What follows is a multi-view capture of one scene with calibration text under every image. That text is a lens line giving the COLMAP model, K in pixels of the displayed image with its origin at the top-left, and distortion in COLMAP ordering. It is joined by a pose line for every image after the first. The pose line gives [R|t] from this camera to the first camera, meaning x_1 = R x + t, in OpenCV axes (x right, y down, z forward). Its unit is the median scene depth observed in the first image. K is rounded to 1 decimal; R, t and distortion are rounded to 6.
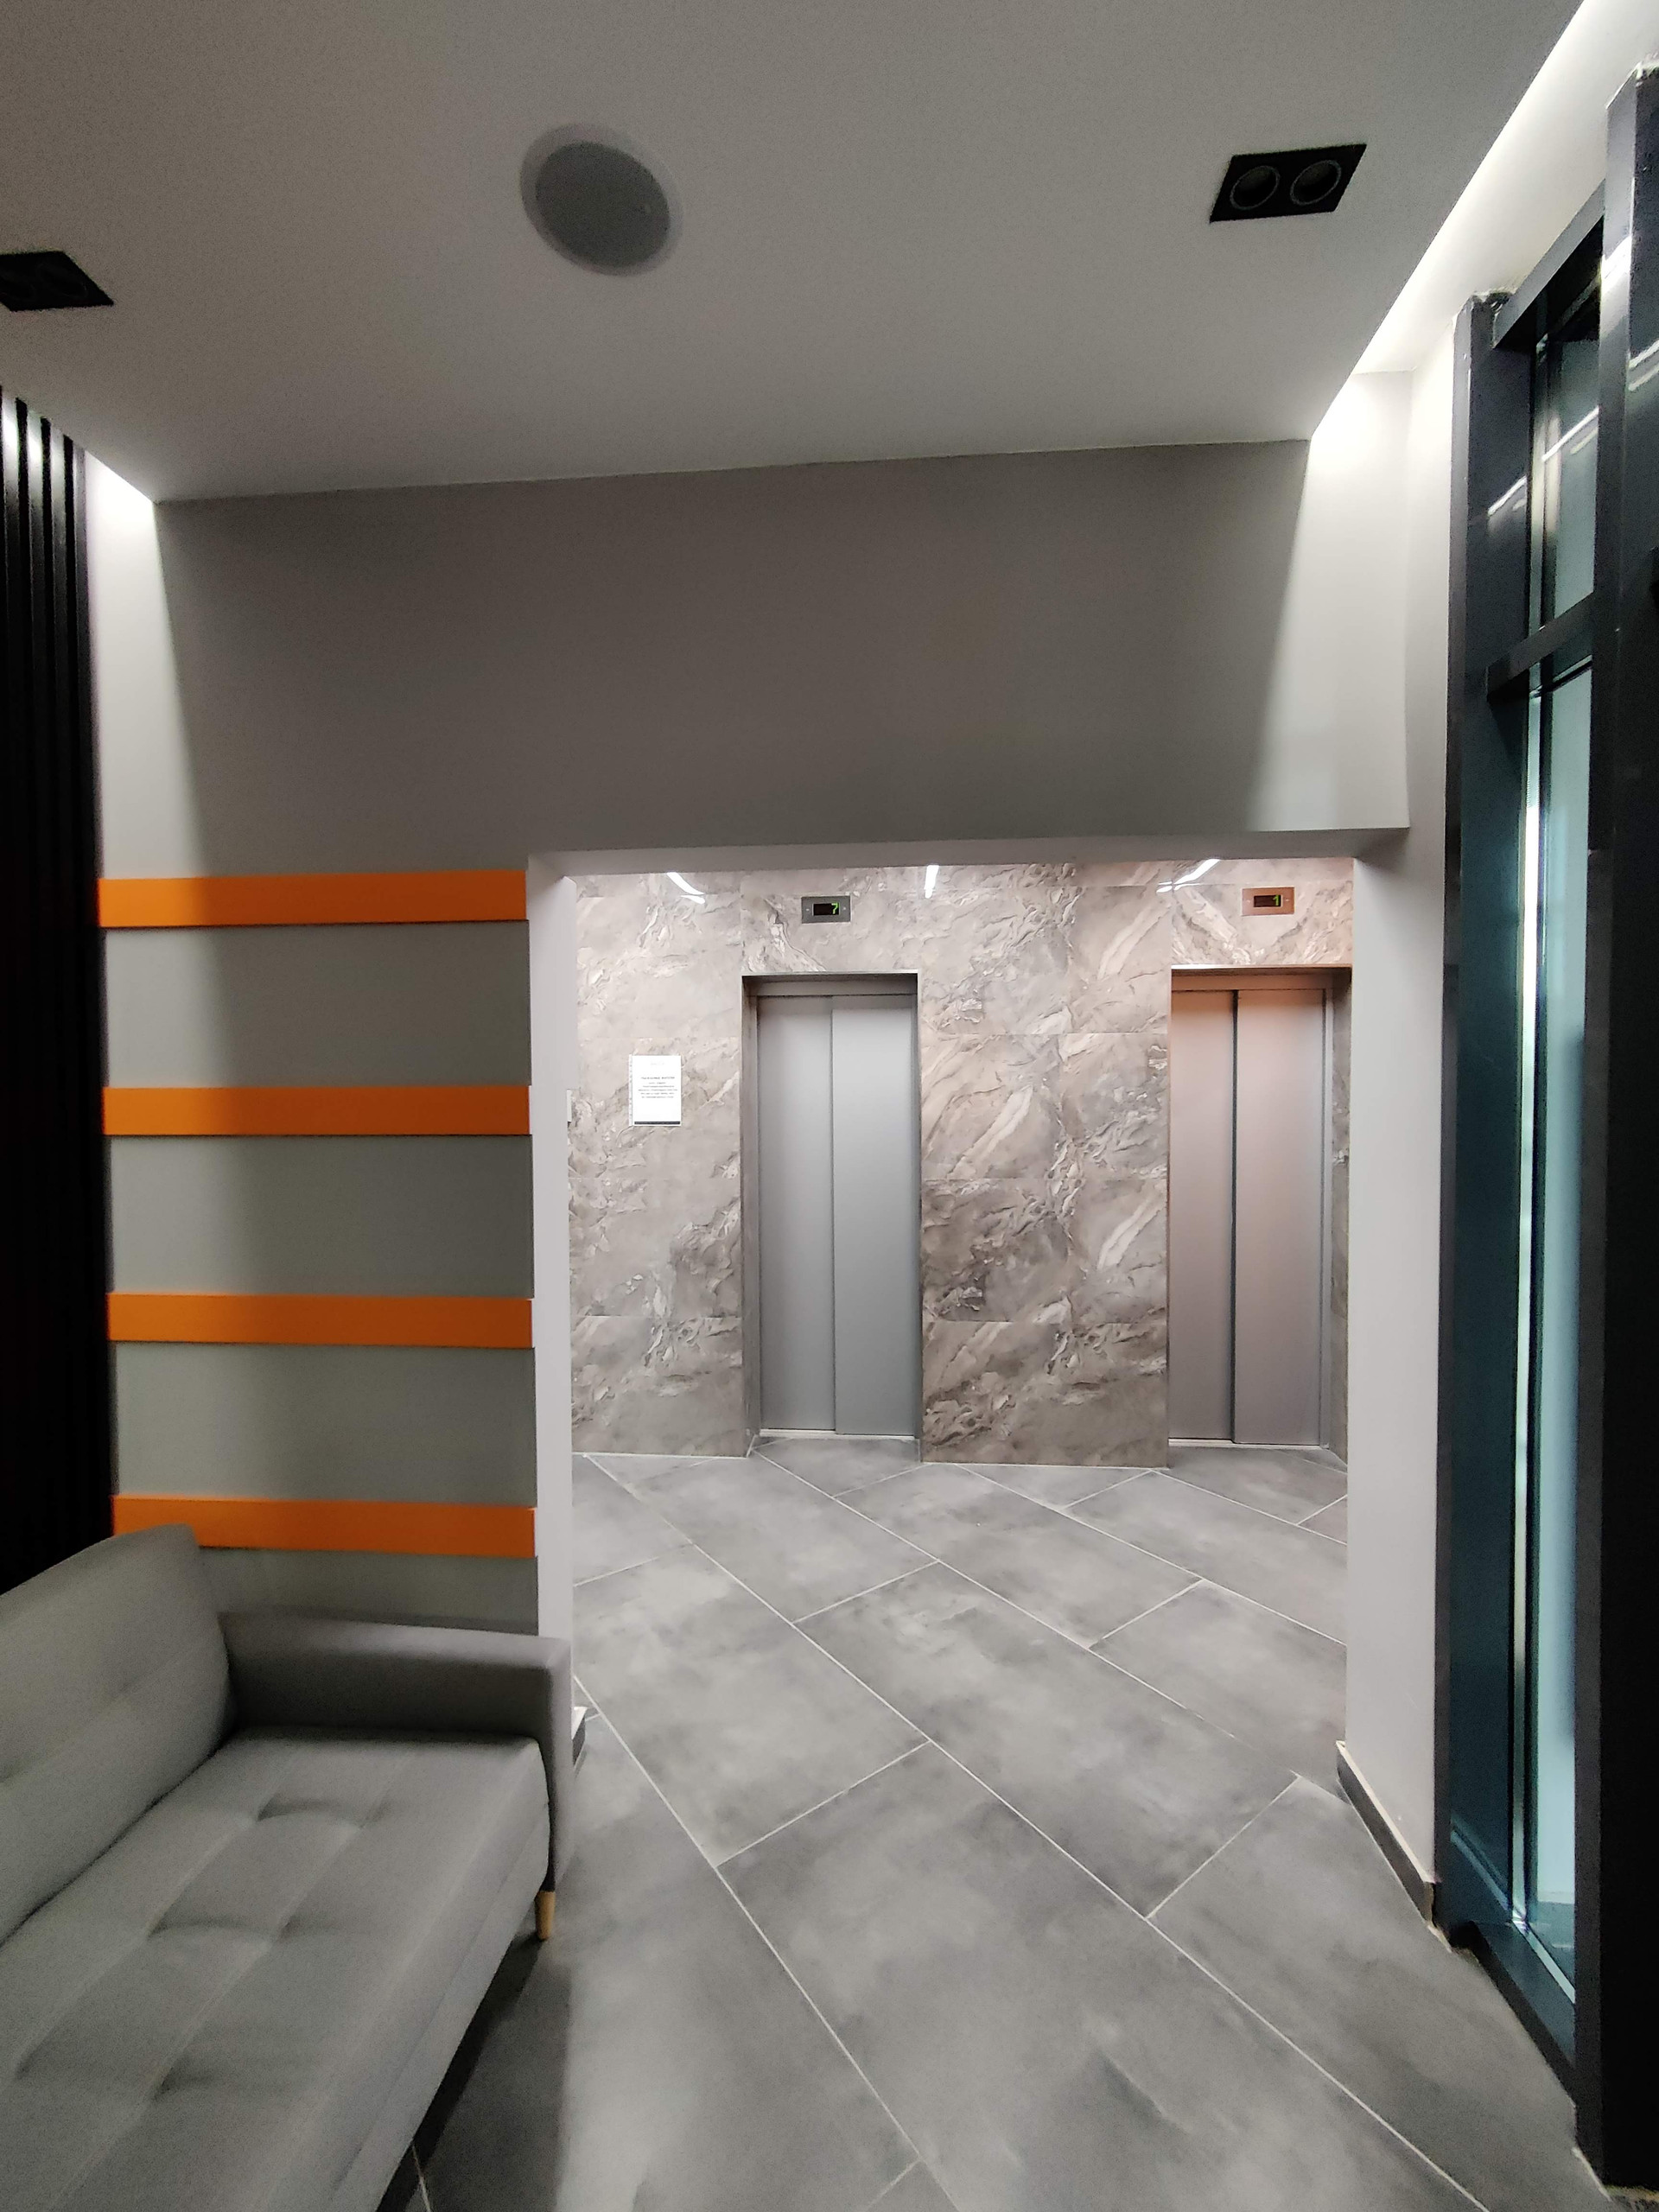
lens RADIAL K [[914.7, 0, 826.5], [0, 914.7, 1104.9], [0, 0, 1]] dist [0.001543, 0.001516]
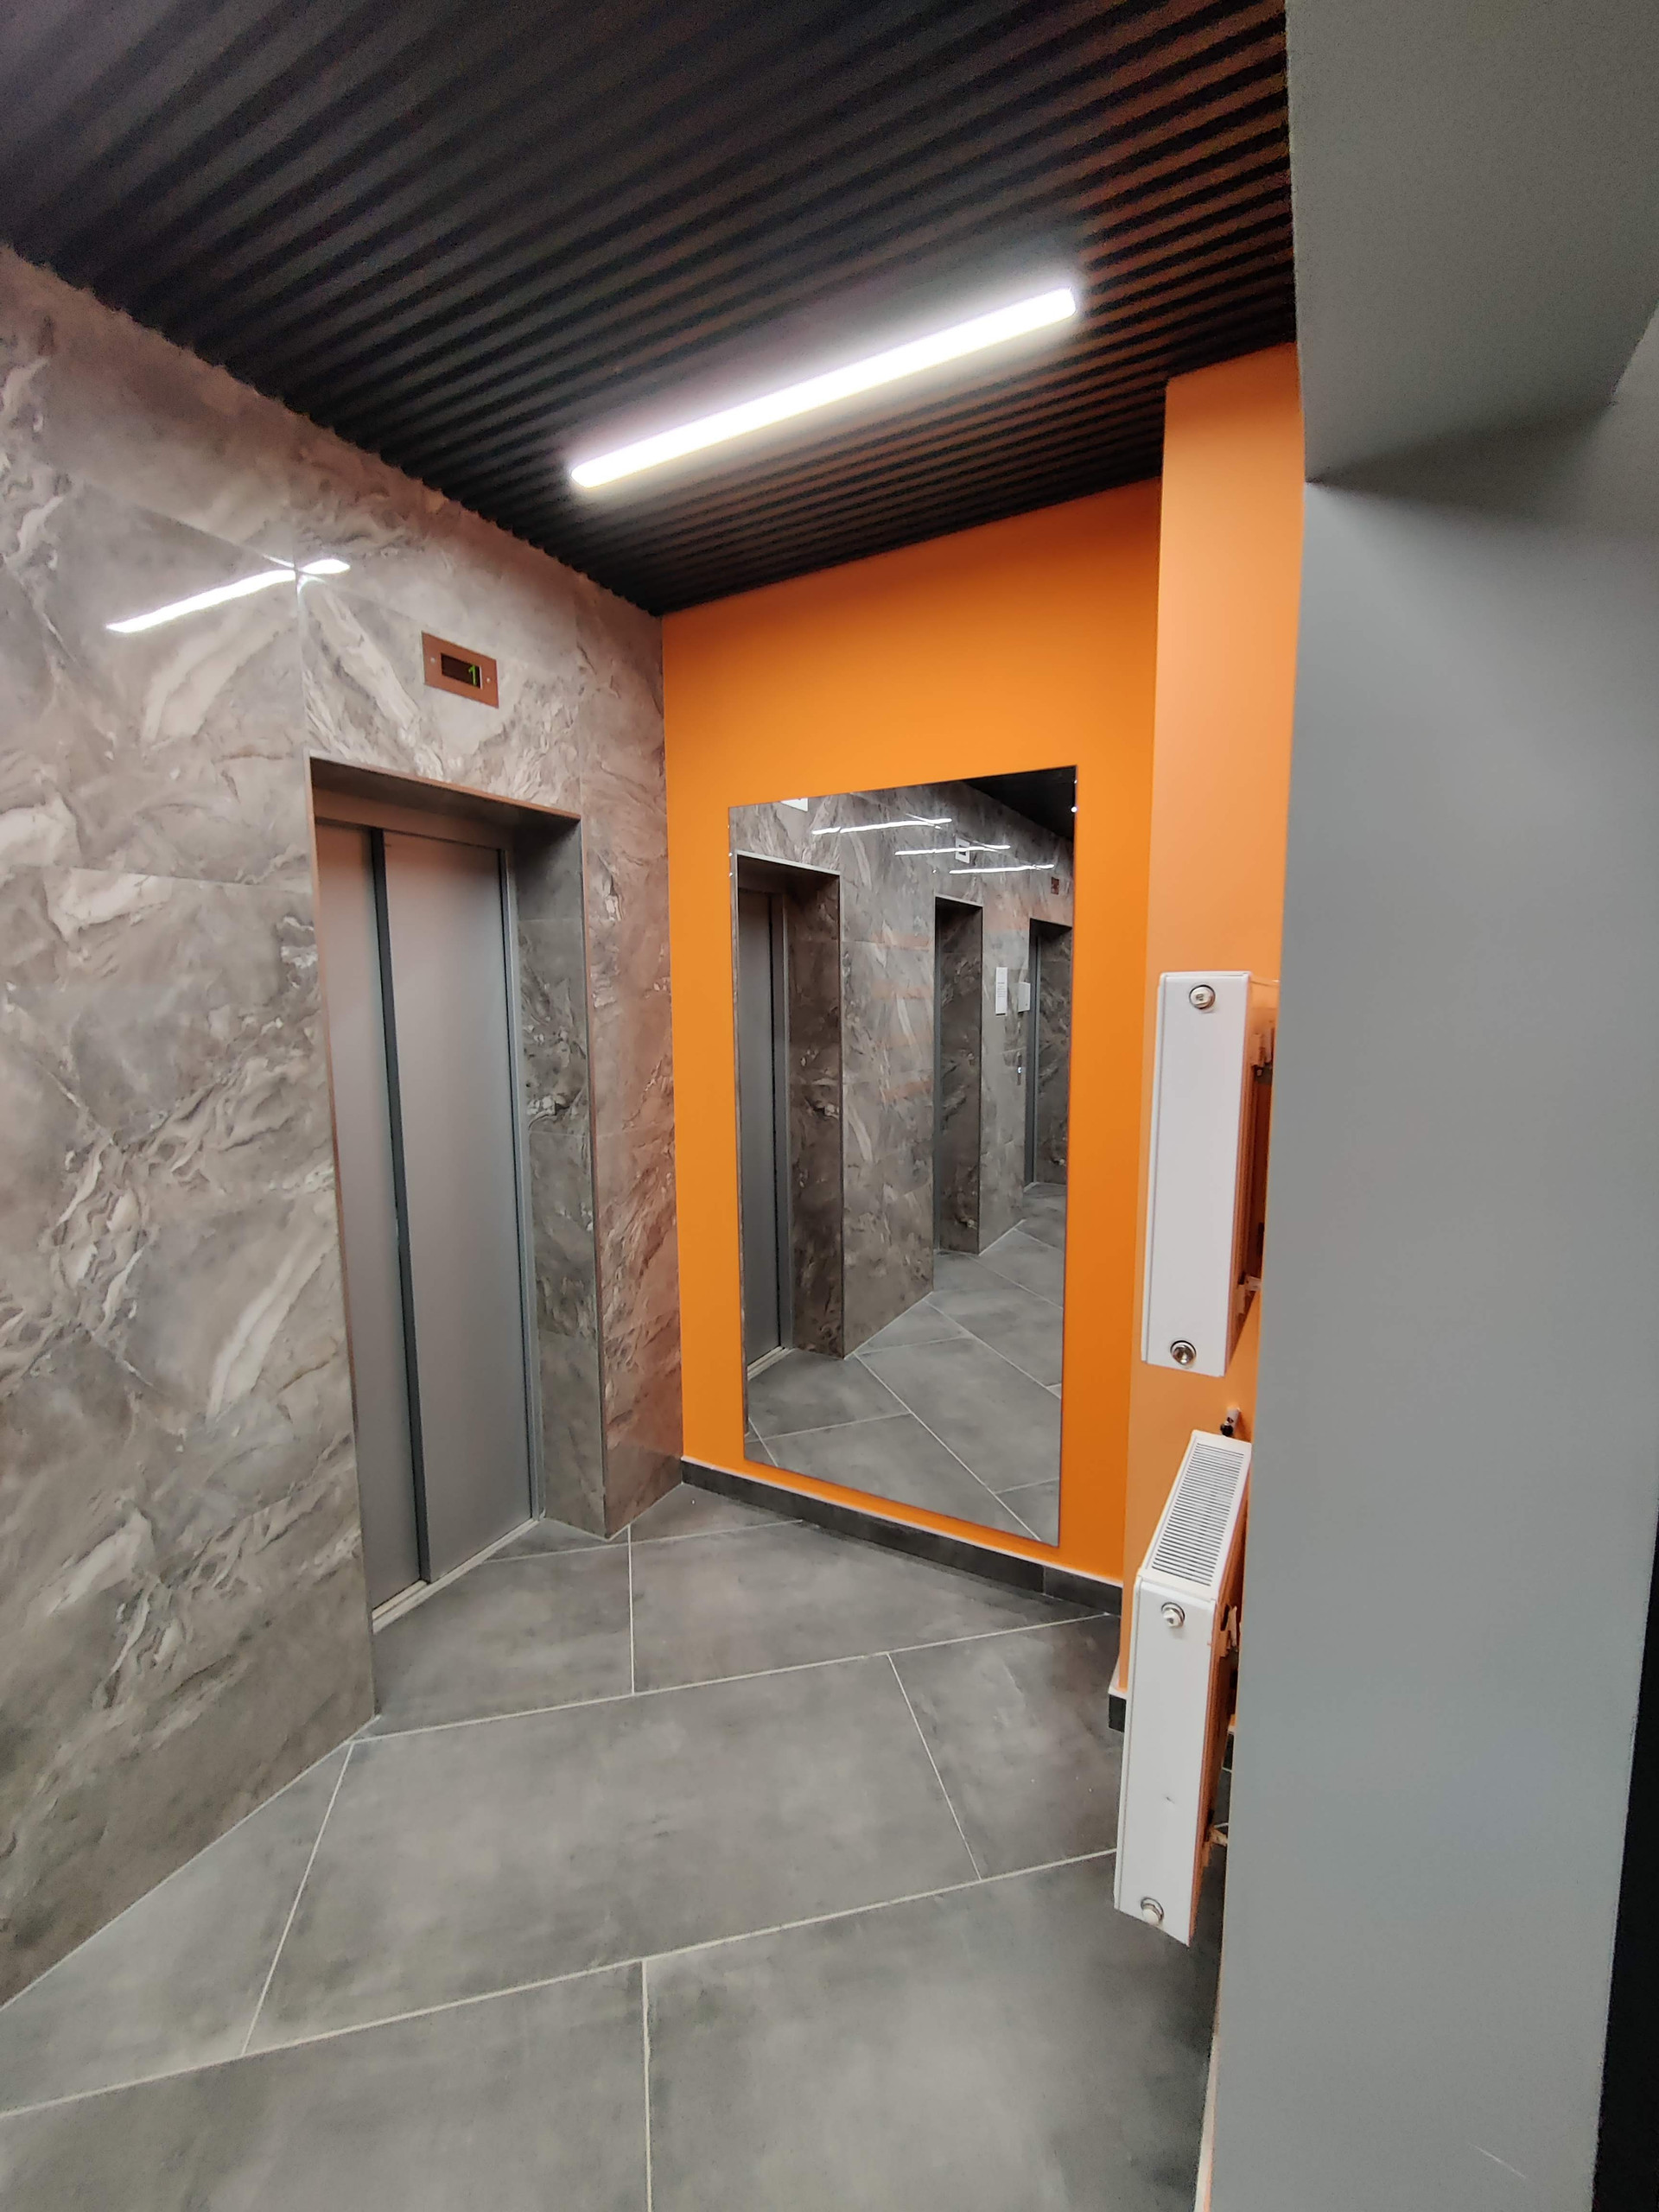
lens RADIAL K [[914.7, 0, 819.8], [0, 914.7, 1110.8], [0, 0, 1]] dist [0.001543, 0.001516]
pose [[0.407093, -0.113812, 0.906268, 0.030160], [0.027003, 0.993272, 0.112608, -0.011137], [-0.912987, -0.021370, 0.407428, 0.552135]]
